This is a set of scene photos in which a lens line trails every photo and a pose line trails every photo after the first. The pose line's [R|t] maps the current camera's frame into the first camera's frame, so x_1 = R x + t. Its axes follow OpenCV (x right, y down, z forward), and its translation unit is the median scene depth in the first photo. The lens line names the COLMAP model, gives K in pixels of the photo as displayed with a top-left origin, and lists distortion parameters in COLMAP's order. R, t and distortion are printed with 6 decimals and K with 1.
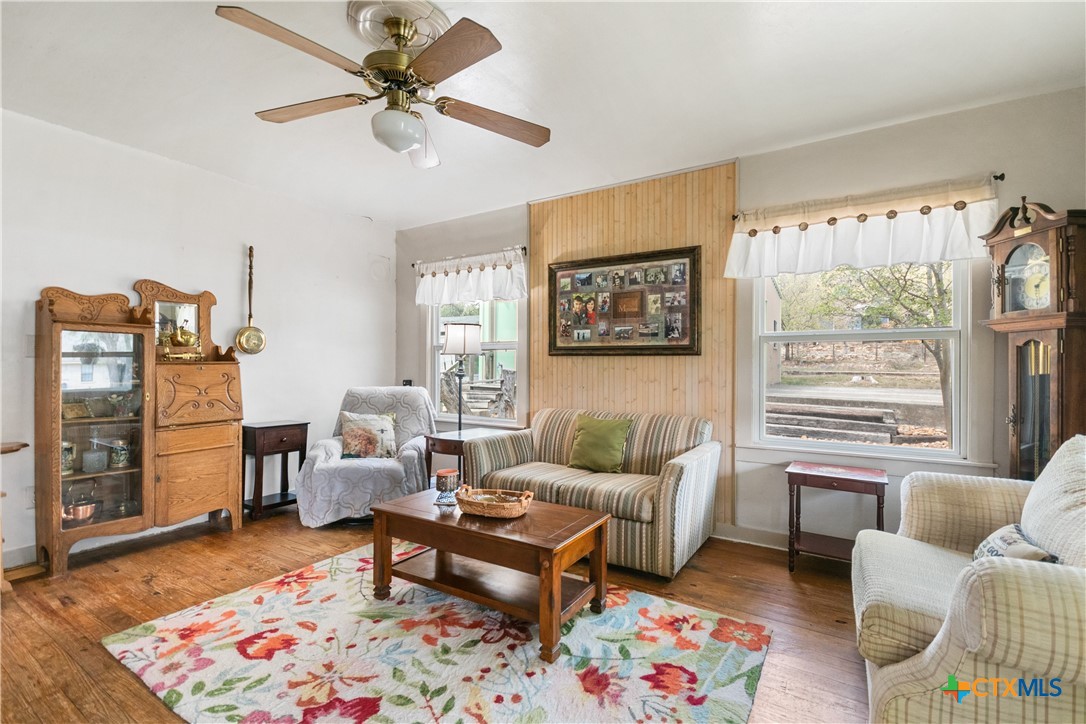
lens RADIAL K [[476.8, 0, 541.7], [0, 476.8, 358.8], [0, 0, 1]] dist [0.002777, -0.000332]
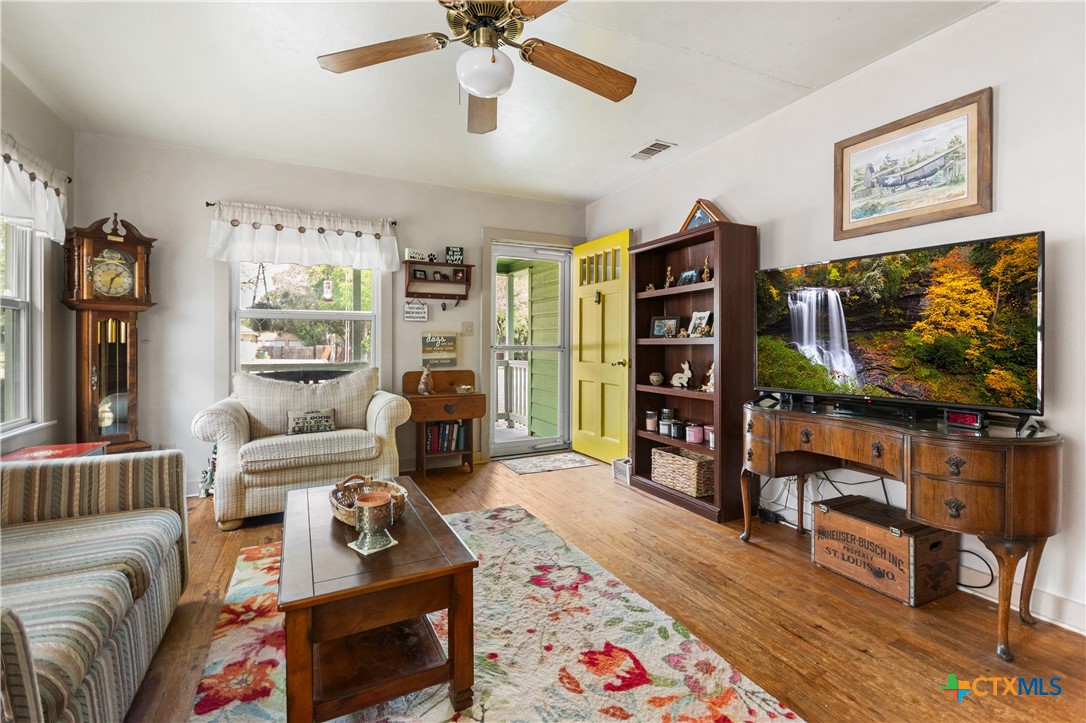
lens RADIAL K [[476.8, 0, 544.0], [0, 476.8, 355.1], [0, 0, 1]] dist [0.002777, -0.000332]
pose [[-0.850966, -0.013567, 0.525046, -0.939911], [-0.003269, 0.999784, 0.020536, 0.036004], [-0.525211, 0.015759, -0.850826, 1.840815]]
